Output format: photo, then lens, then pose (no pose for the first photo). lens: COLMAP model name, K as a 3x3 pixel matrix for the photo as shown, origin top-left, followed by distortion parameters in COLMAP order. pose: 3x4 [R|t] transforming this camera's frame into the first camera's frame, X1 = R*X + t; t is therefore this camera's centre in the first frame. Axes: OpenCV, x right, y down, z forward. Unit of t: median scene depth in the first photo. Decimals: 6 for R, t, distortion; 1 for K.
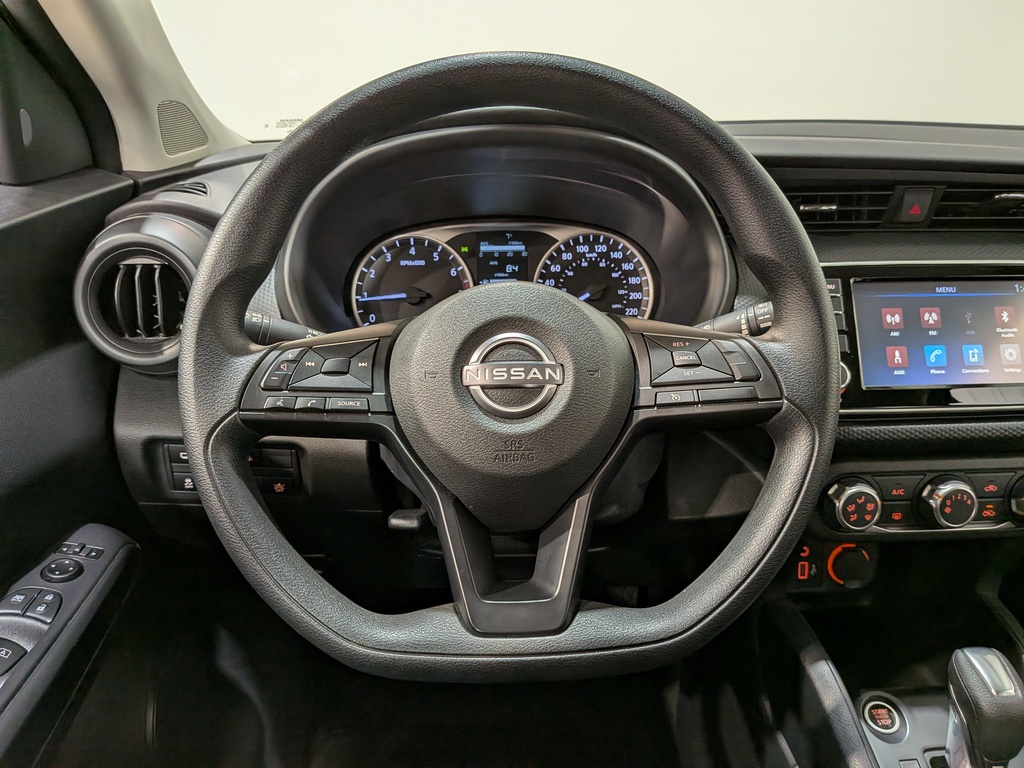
lens RADIAL K [[750.9, 0, 520.2], [0, 750.9, 382.0], [0, 0, 1]] dist [0.071881, -0.133693]
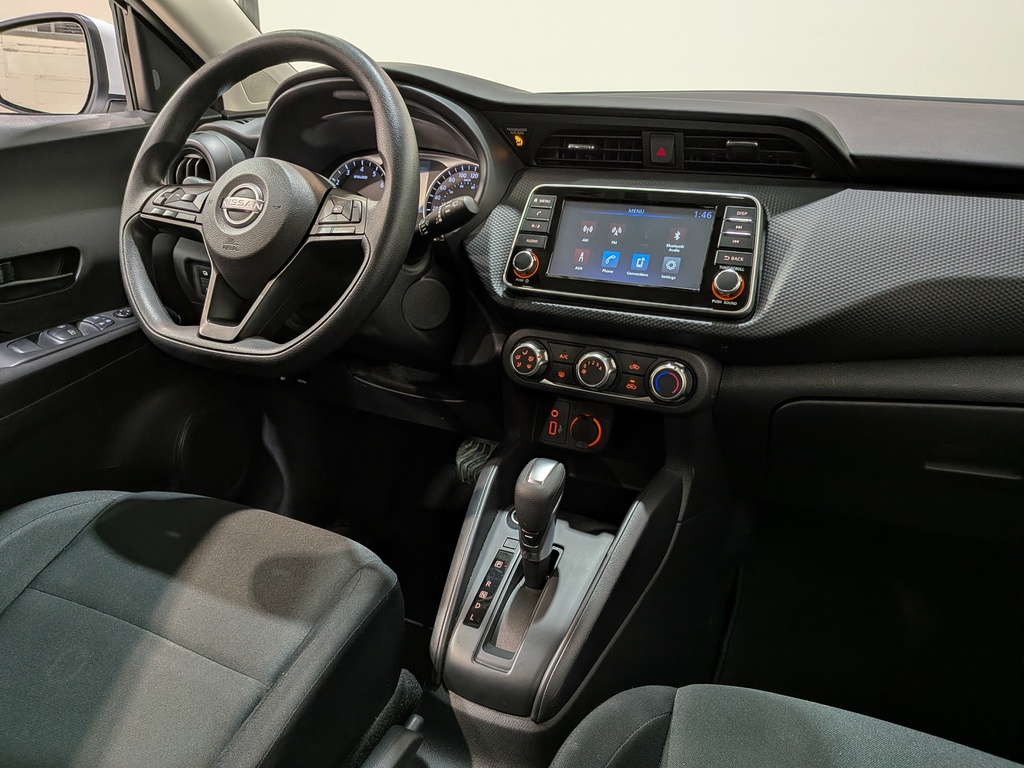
lens RADIAL K [[750.9, 0, 489.6], [0, 750.9, 395.9], [0, 0, 1]] dist [0.071881, -0.133693]
pose [[0.873930, 0.188898, -0.447845, 0.911629], [-0.181451, 0.981572, 0.059935, 0.144290], [0.450913, 0.028883, 0.892100, -0.231872]]
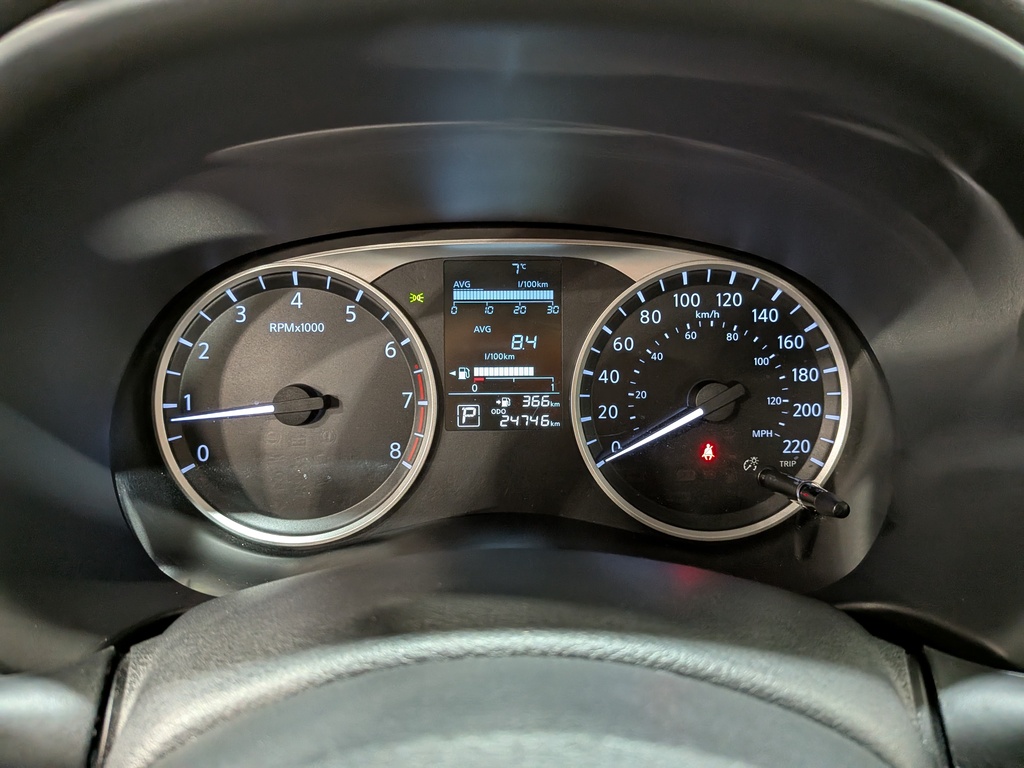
lens RADIAL K [[762.9, 0, 509.4], [0, 762.9, 375.8], [0, 0, 1]] dist [0.052448, -0.001220]
pose [[0.999403, 0.021610, -0.026949, -0.007719], [-0.020192, 0.998452, 0.051817, -0.169496], [0.028027, -0.051242, 0.998293, 0.608733]]
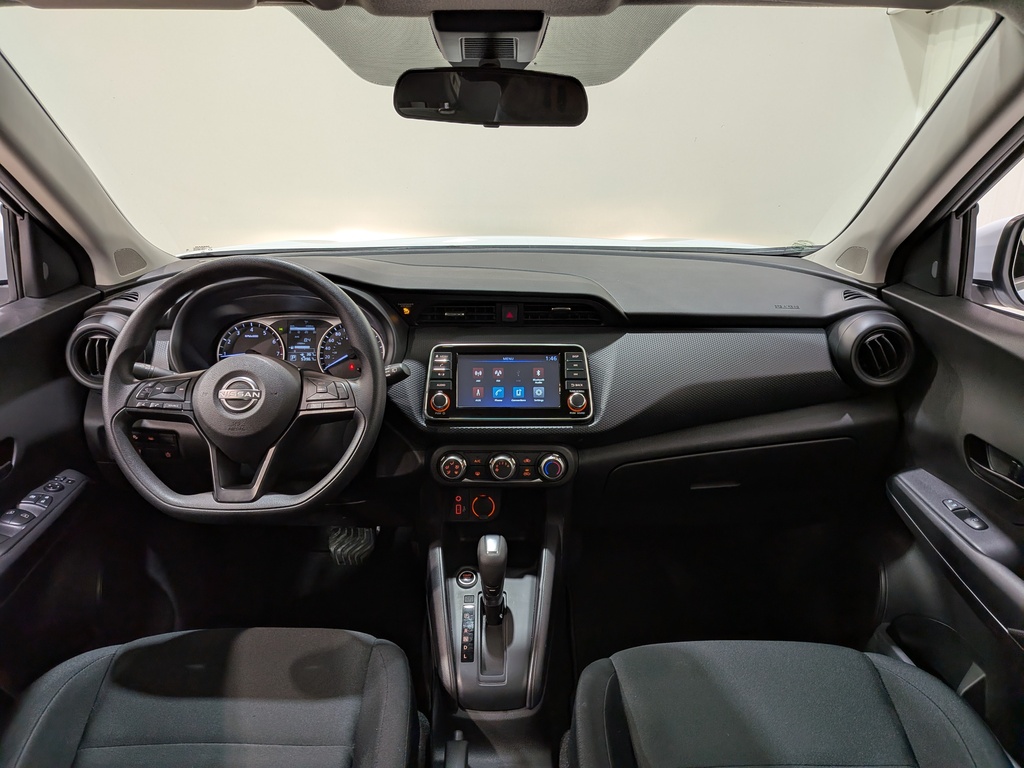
lens RADIAL K [[750.9, 0, 501.0], [0, 750.9, 395.0], [0, 0, 1]] dist [0.071881, -0.133693]
pose [[0.999106, 0.020314, -0.037081, 0.574516], [-0.021528, 0.999236, -0.032630, 0.032838], [0.036390, 0.033399, 0.998779, -0.862089]]
